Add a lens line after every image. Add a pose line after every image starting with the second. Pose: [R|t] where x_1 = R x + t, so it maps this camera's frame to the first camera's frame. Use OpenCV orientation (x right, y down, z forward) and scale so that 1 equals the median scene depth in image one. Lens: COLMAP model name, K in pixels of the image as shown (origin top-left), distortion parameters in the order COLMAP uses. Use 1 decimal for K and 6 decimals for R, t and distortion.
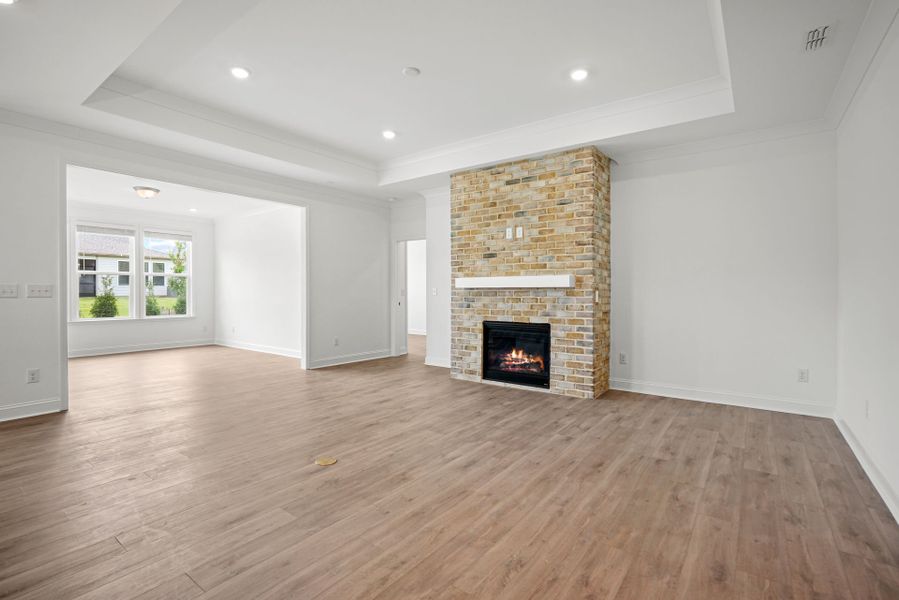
lens RADIAL K [[421.3, 0, 447.3], [0, 421.3, 295.3], [0, 0, 1]] dist [-0.040298, 0.022033]
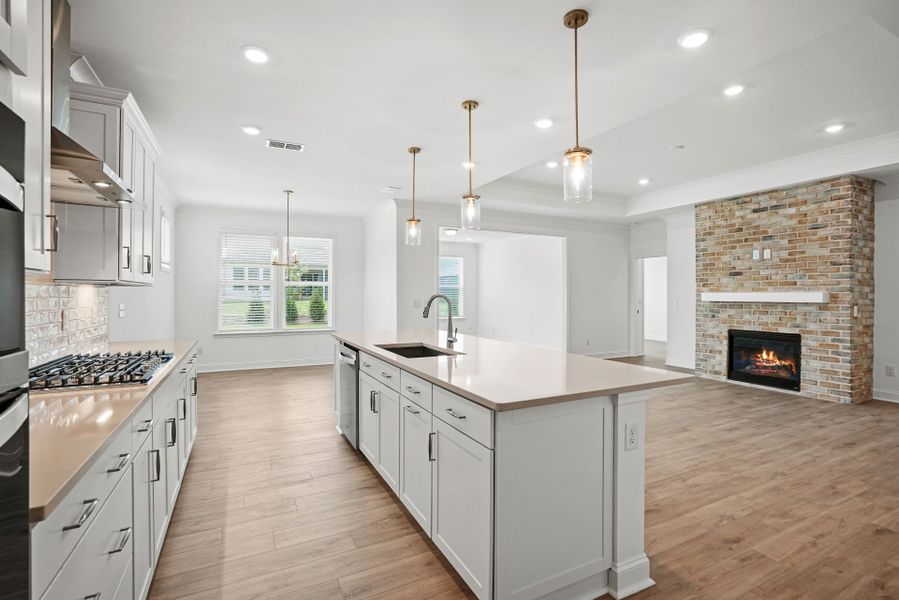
lens RADIAL K [[421.3, 0, 447.3], [0, 421.3, 295.3], [0, 0, 1]] dist [-0.040298, 0.022033]
pose [[0.896344, 0.002404, -0.443353, -0.111756], [-0.004219, 0.999986, -0.003108, -0.029241], [0.443339, 0.004656, 0.896342, -0.410696]]
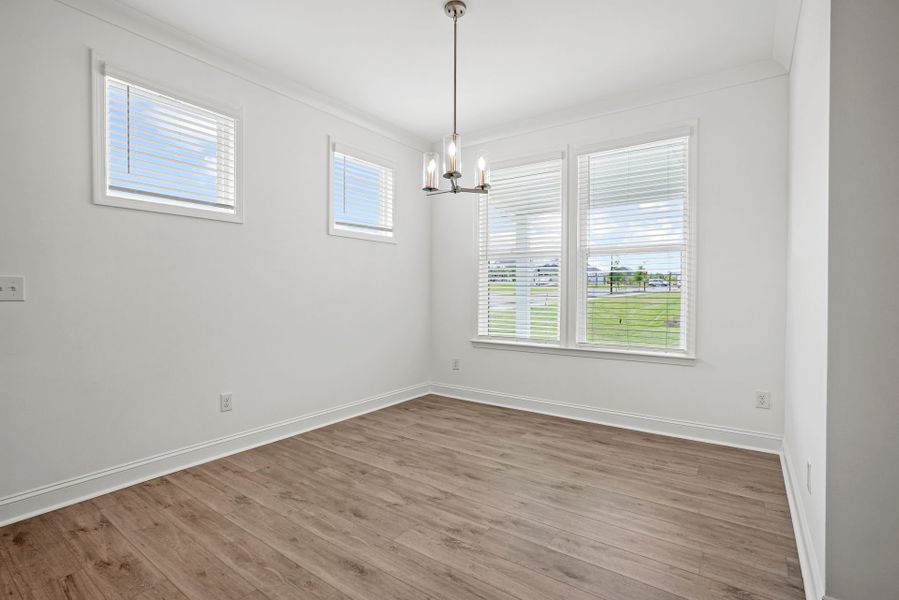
lens RADIAL K [[421.3, 0, 447.3], [0, 421.3, 295.3], [0, 0, 1]] dist [-0.040298, 0.022033]
pose [[0.018035, 0.005352, -0.999823, -0.563688], [-0.007833, 0.999956, 0.005212, 0.000395], [0.999807, 0.007737, 0.018076, 0.434961]]
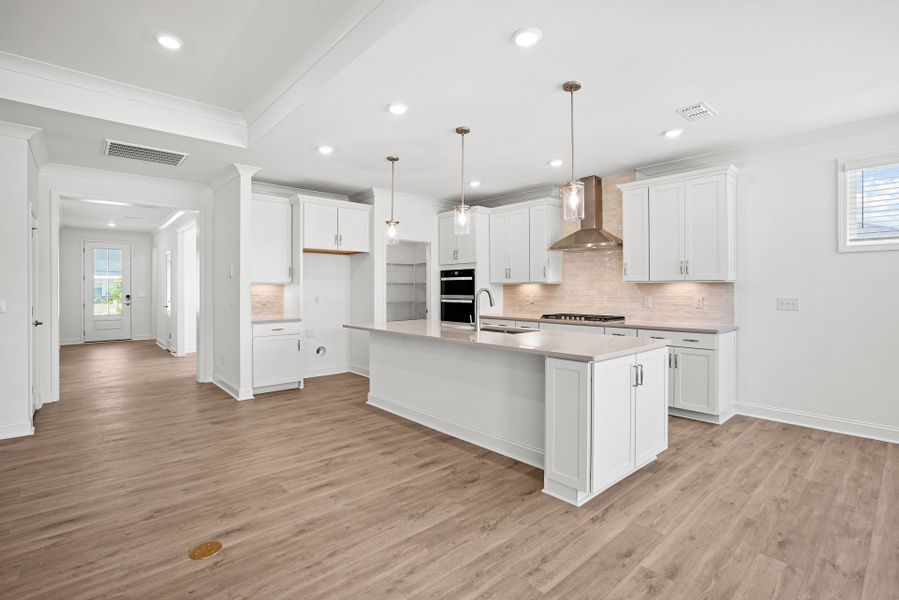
lens RADIAL K [[421.3, 0, 447.3], [0, 421.3, 295.3], [0, 0, 1]] dist [-0.040298, 0.022033]
pose [[-0.979467, -0.002320, 0.201593, -0.488928], [0.002526, 0.999714, 0.023781, -0.038474], [-0.201590, 0.023802, -0.979181, 0.926402]]
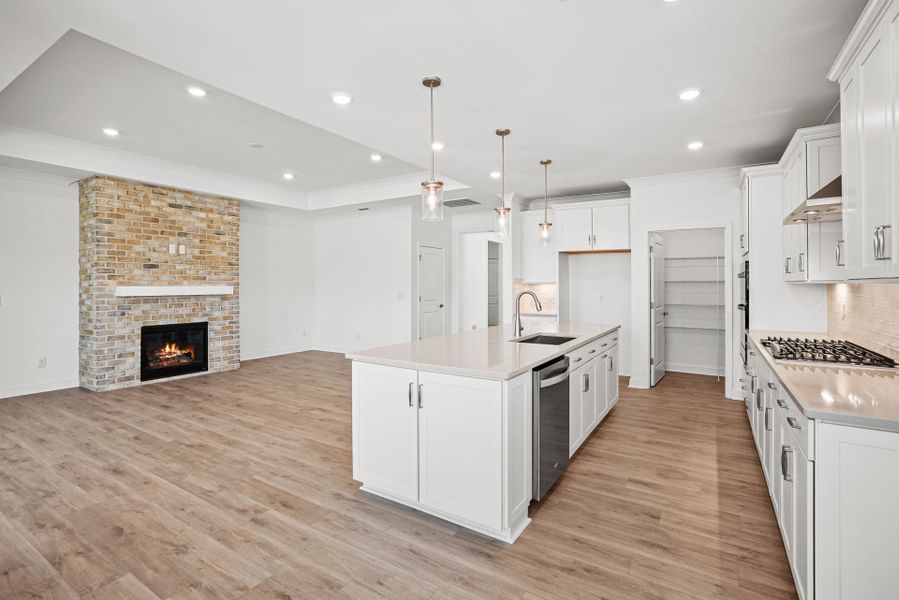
lens RADIAL K [[423.0, 0, 445.6], [0, 423.0, 284.3], [0, 0, 1]] dist [-0.035359, 0.019303]
pose [[-0.075677, 0.002115, 0.997130, -1.107378], [0.007832, 0.999968, -0.001526, -0.042022], [-0.997102, 0.007694, -0.075691, 0.338033]]
